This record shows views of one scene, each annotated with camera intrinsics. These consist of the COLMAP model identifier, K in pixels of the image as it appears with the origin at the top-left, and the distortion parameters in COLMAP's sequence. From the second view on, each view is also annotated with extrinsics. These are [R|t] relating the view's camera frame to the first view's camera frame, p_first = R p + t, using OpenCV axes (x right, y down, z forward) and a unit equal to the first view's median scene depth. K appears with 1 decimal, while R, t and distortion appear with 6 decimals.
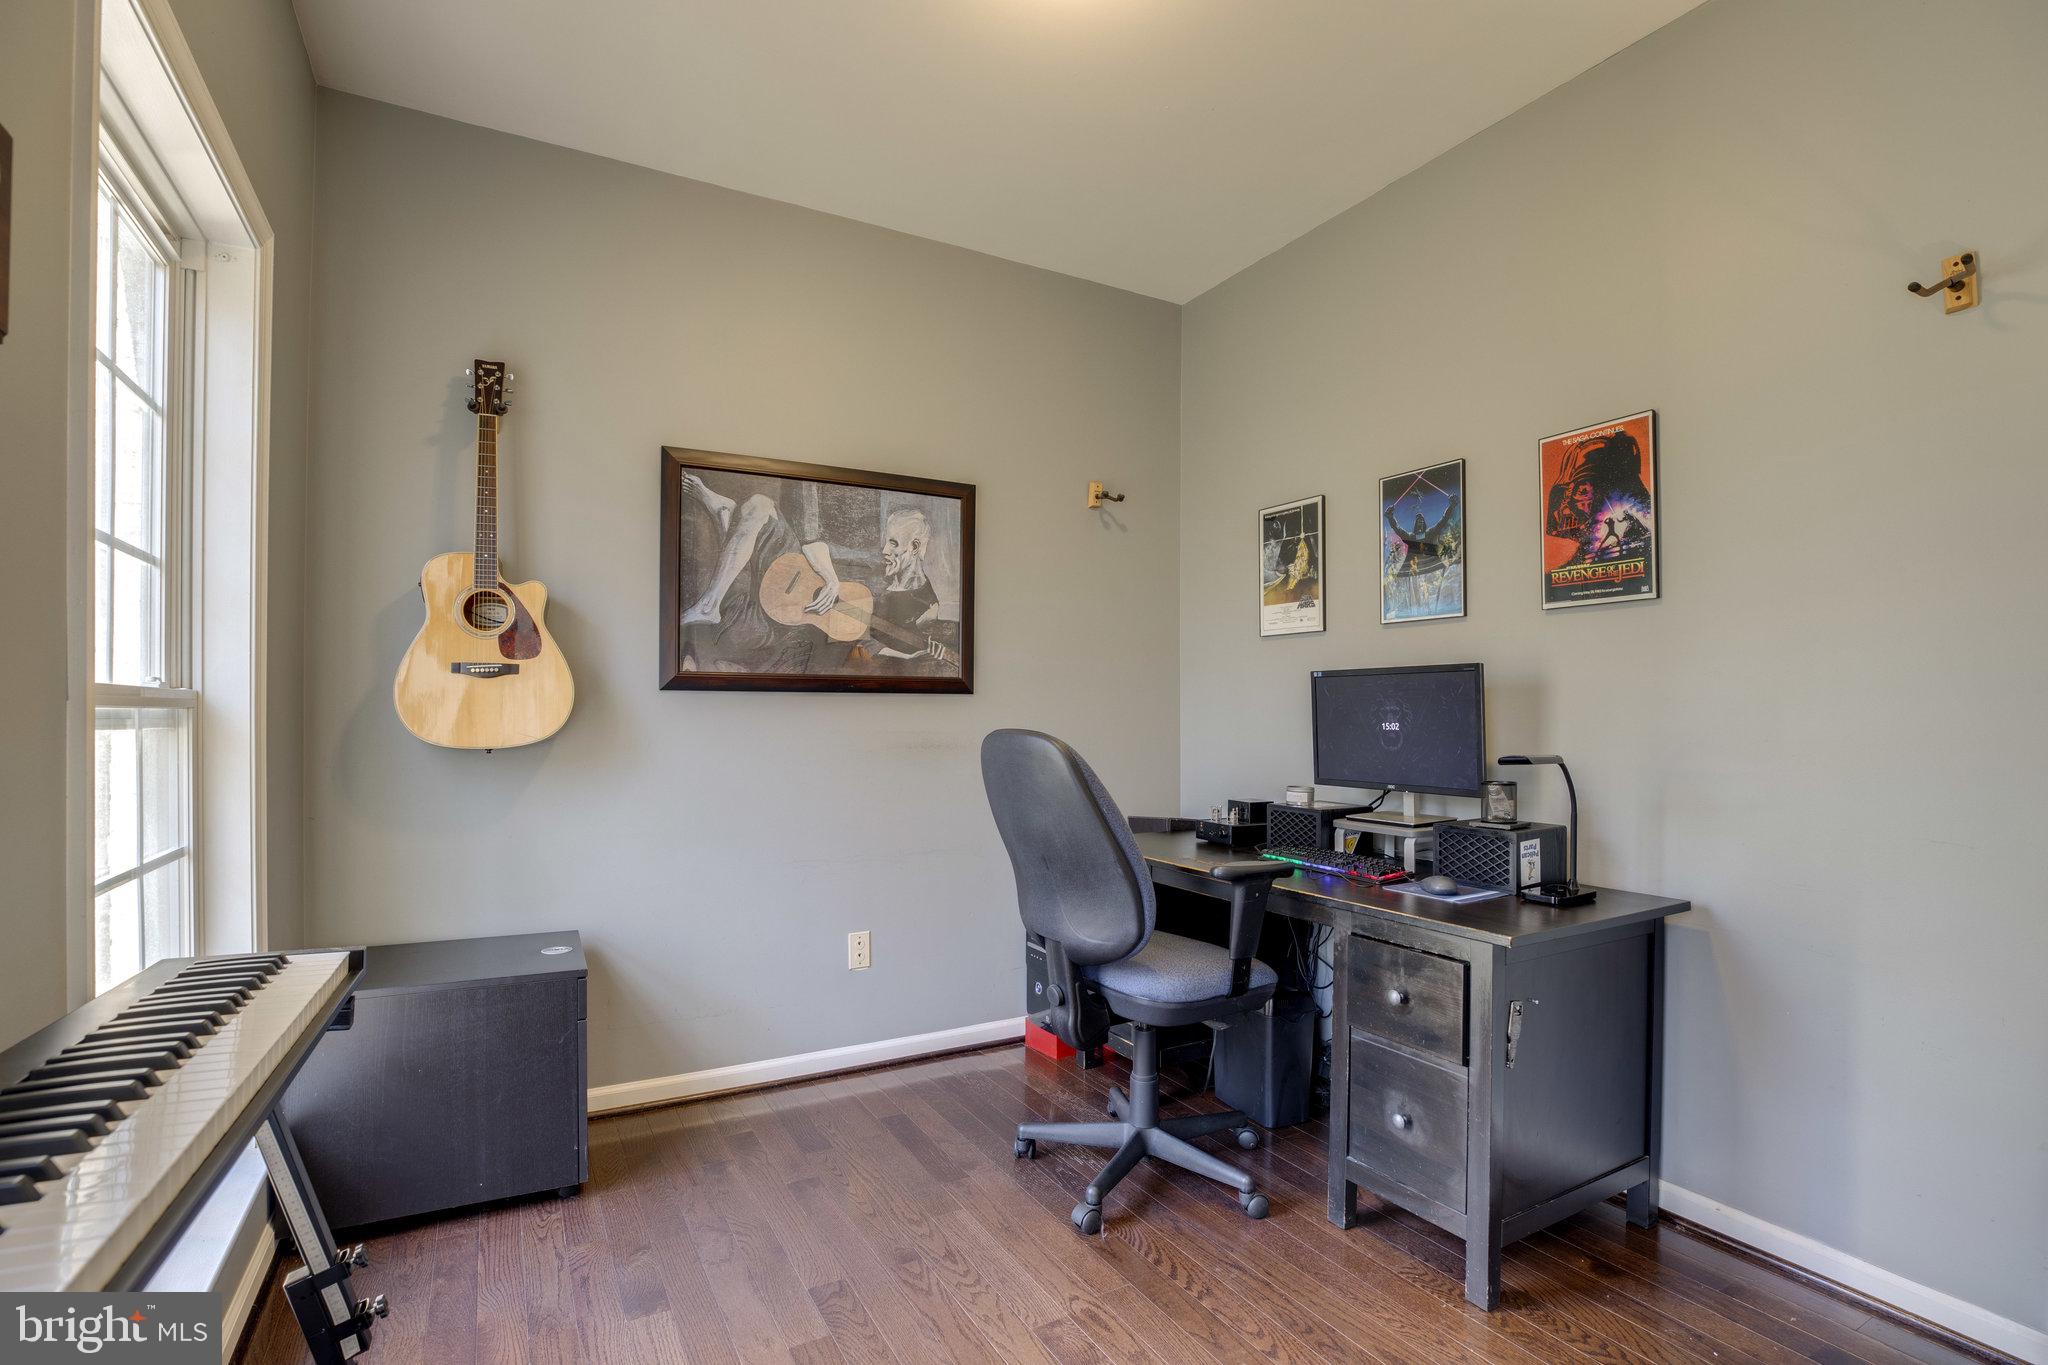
lens RADIAL K [[948.6, 0, 1027.5], [0, 948.6, 696.0], [0, 0, 1]] dist [-0.037142, 0.007531]
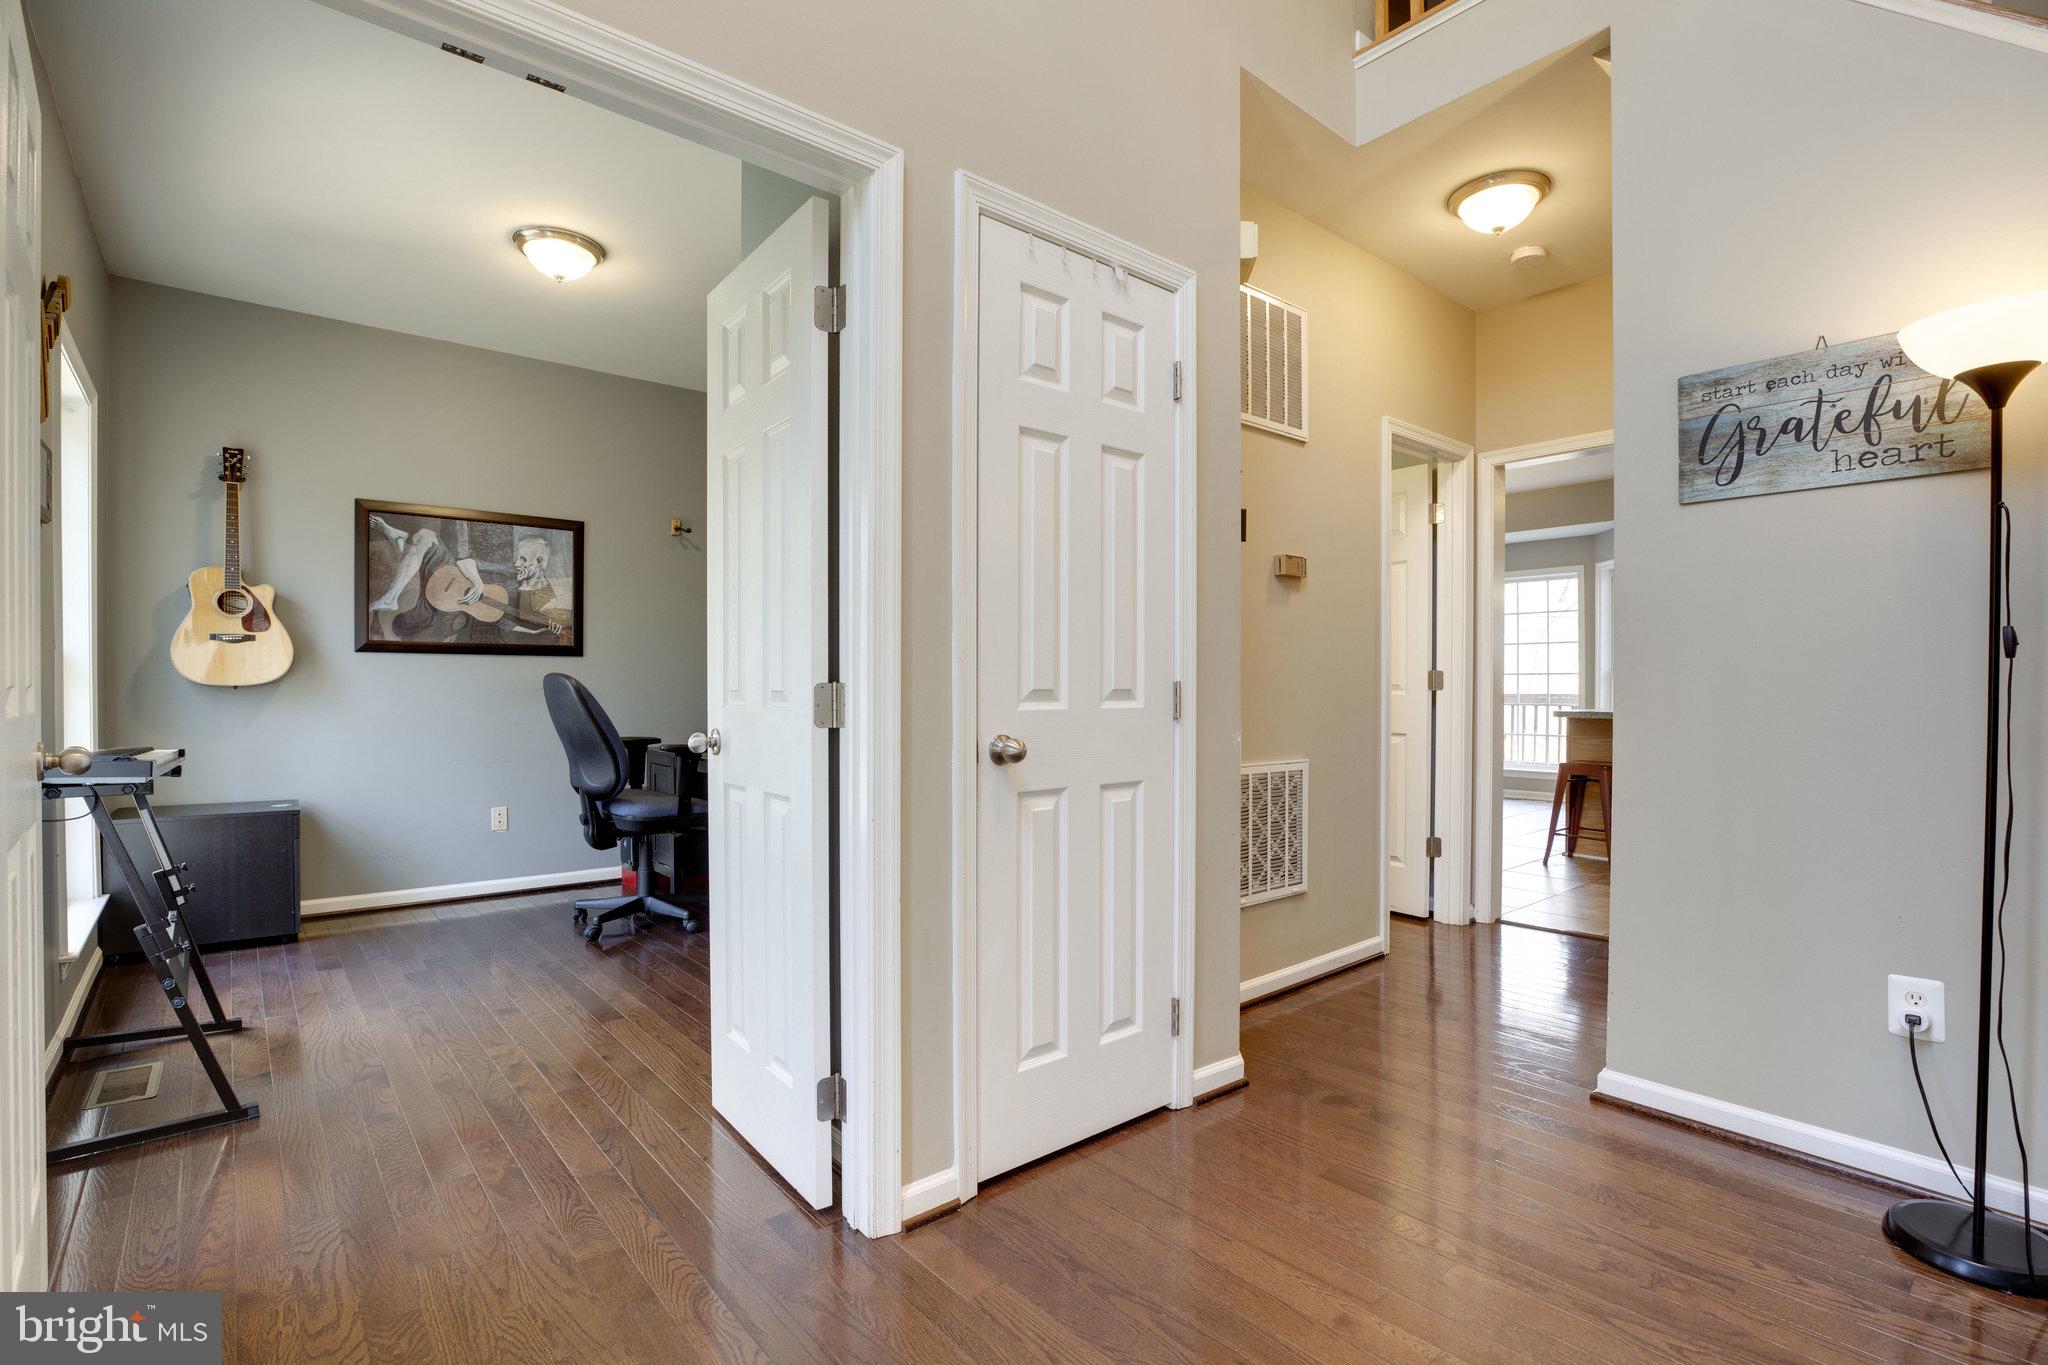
lens RADIAL K [[948.6, 0, 1031.6], [0, 948.6, 683.7], [0, 0, 1]] dist [-0.037142, 0.007531]
pose [[0.980689, 0.001678, 0.195566, 0.416608], [-0.005053, 0.999847, 0.016760, 0.015154], [-0.195508, -0.017425, 0.980547, -0.755933]]
